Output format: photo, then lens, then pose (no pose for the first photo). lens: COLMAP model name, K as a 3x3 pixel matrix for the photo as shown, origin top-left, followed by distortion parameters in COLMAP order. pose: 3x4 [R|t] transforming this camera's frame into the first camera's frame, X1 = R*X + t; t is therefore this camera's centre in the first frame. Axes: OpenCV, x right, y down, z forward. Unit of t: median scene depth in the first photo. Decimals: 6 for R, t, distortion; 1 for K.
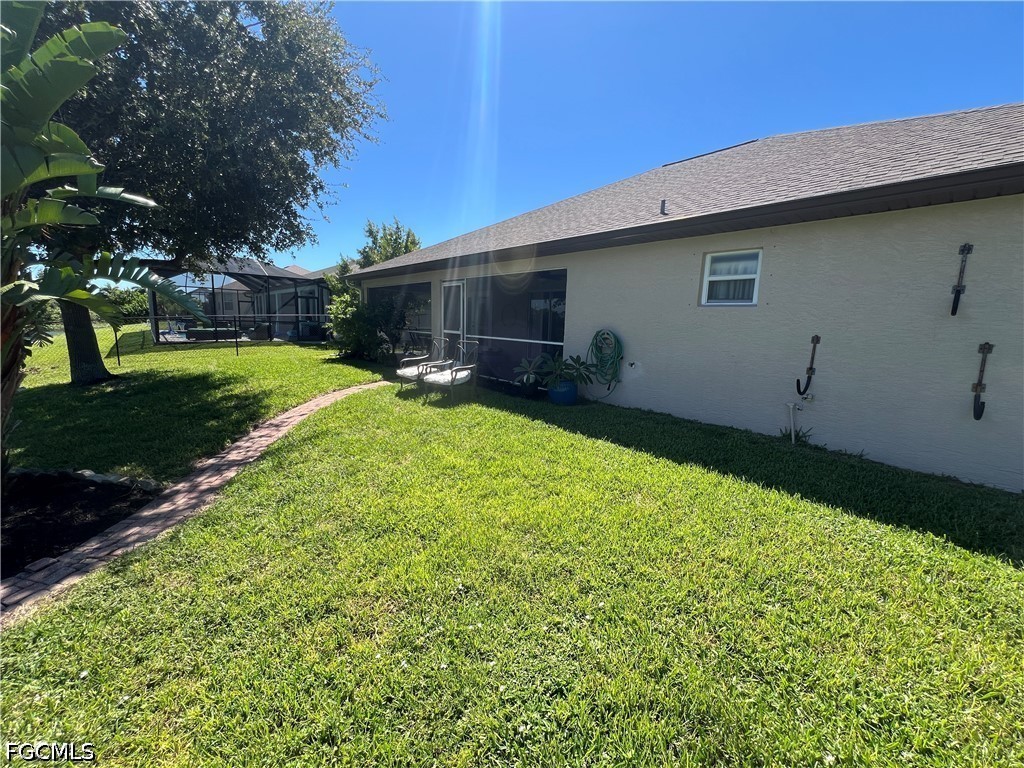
lens RADIAL K [[408.6, 0, 511.3], [0, 408.6, 382.9], [0, 0, 1]] dist [-0.001522, -0.000204]
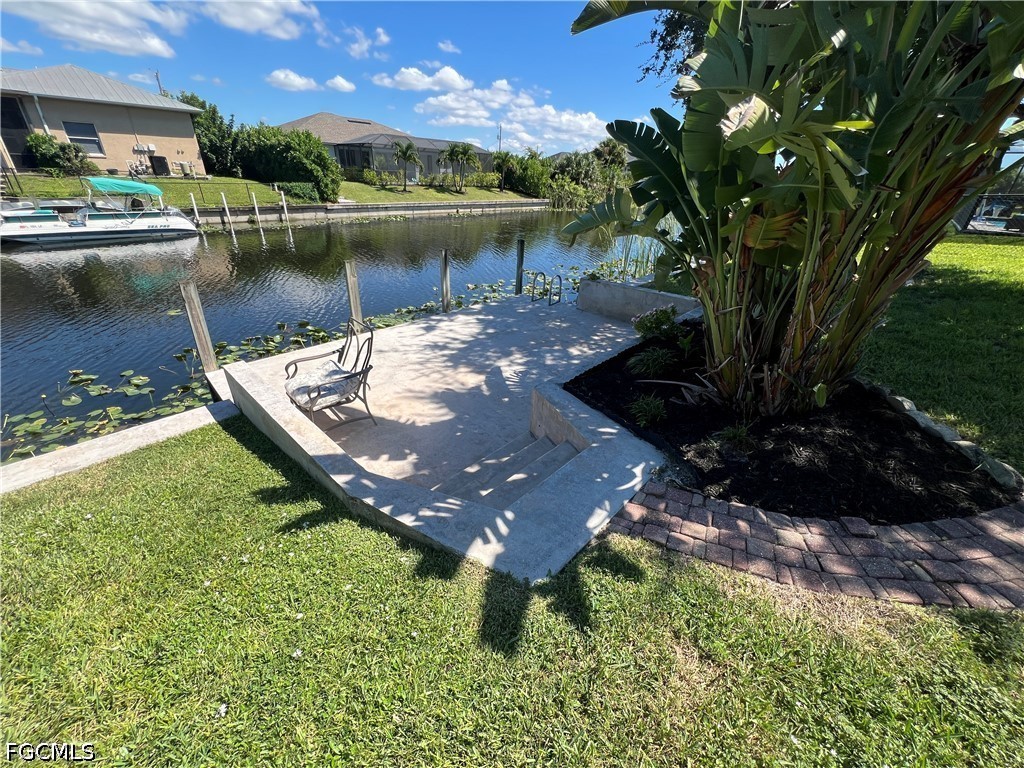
lens RADIAL K [[408.6, 0, 511.3], [0, 408.6, 382.9], [0, 0, 1]] dist [-0.001522, -0.000204]
pose [[0.106127, 0.435768, -0.893781, -0.454258], [-0.185099, 0.891804, 0.412825, 0.008100], [0.976972, 0.121626, 0.175305, 0.137548]]
